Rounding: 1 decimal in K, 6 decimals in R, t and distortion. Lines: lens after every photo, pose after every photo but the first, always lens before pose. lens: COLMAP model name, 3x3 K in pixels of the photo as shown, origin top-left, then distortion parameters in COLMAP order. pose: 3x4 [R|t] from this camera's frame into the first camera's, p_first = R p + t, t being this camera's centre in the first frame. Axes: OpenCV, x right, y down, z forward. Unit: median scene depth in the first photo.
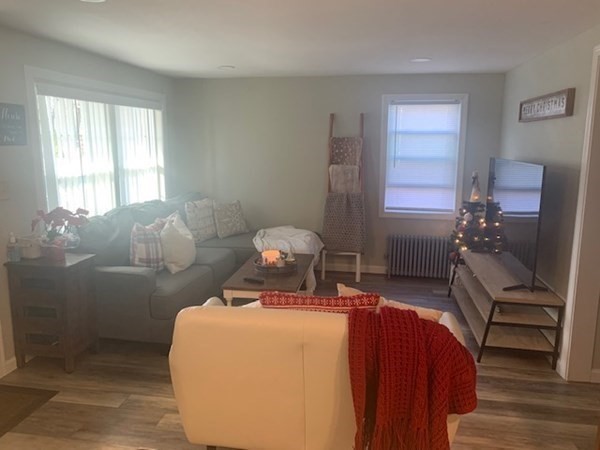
lens RADIAL K [[445.9, 0, 287.6], [0, 445.9, 224.2], [0, 0, 1]] dist [0.032318, -0.110471]
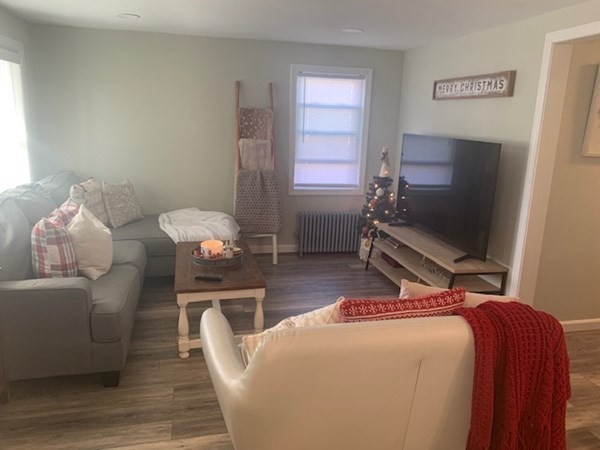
lens RADIAL K [[452.2, 0, 288.3], [0, 452.2, 224.1], [0, 0, 1]] dist [-0.001715, -0.002187]
pose [[0.919481, -0.064058, 0.387880, -0.185633], [0.040281, 0.996794, 0.069134, -0.020603], [-0.391065, -0.047943, 0.919113, 0.112743]]
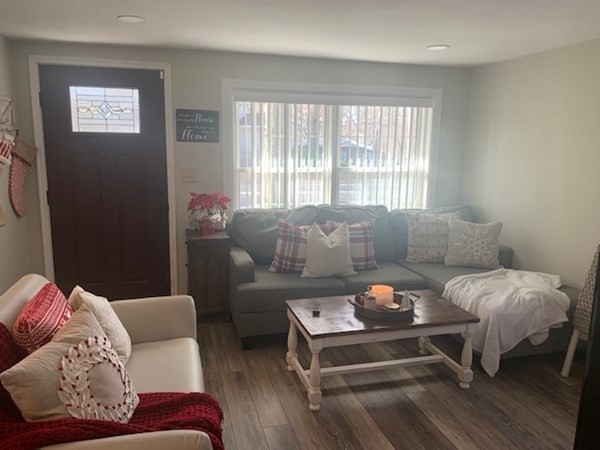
lens RADIAL K [[452.2, 0, 288.3], [0, 452.2, 224.1], [0, 0, 1]] dist [-0.001715, -0.002187]
pose [[0.430365, 0.162725, -0.887866, 0.437788], [-0.174947, 0.980002, 0.094811, -0.068509], [0.885539, 0.114526, 0.450227, 0.398748]]
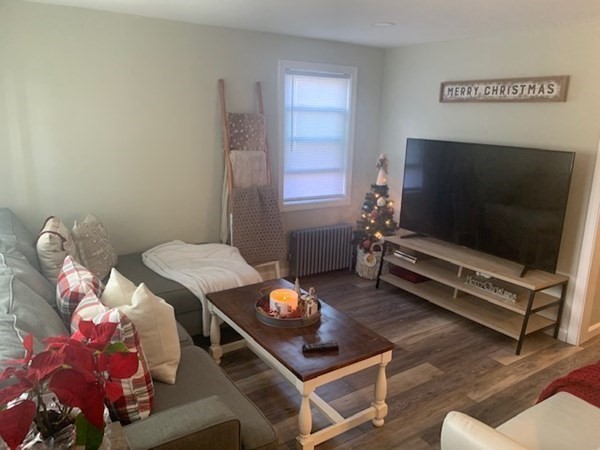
lens RADIAL K [[452.2, 0, 288.3], [0, 452.2, 224.1], [0, 0, 1]] dist [-0.001715, -0.002187]
pose [[0.731348, -0.148426, 0.665657, -0.359118], [0.102529, 0.988866, 0.107848, -0.086179], [-0.674253, -0.010626, 0.738424, 0.393855]]
